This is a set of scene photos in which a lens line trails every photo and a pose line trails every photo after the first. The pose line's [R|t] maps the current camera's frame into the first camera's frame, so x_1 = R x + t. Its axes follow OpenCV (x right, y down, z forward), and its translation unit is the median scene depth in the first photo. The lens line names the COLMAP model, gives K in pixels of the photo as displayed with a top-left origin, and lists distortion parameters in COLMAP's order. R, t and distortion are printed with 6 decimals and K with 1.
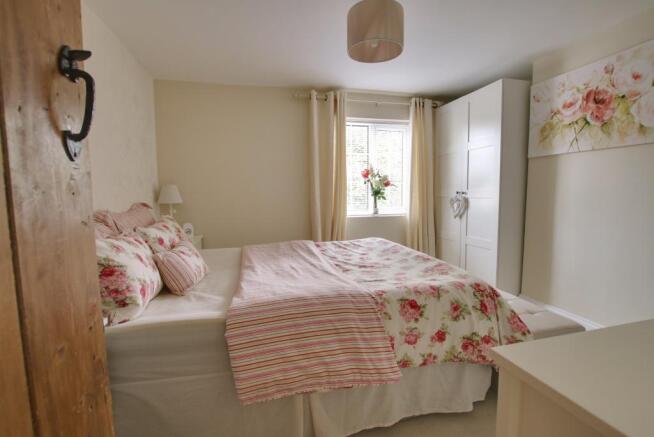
lens RADIAL K [[306.0, 0, 330.4], [0, 306.0, 217.3], [0, 0, 1]] dist [-0.041975, 0.000114]
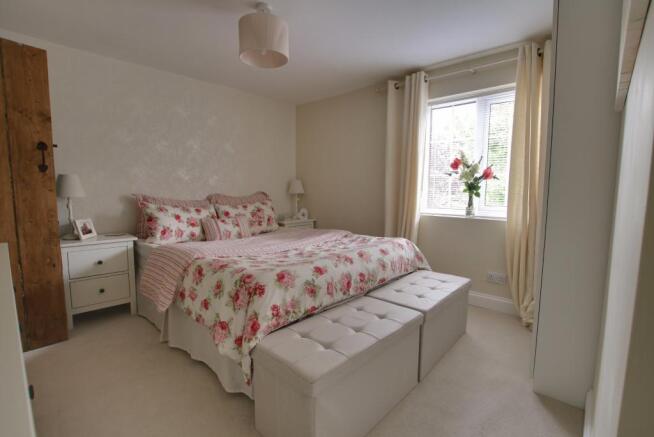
lens RADIAL K [[306.0, 0, 330.4], [0, 306.0, 217.3], [0, 0, 1]] dist [-0.041975, 0.000114]
pose [[0.557940, 0.085320, -0.825484, 0.691646], [-0.078081, 0.995686, 0.050136, -0.017832], [0.826200, 0.036482, 0.562195, 0.318113]]
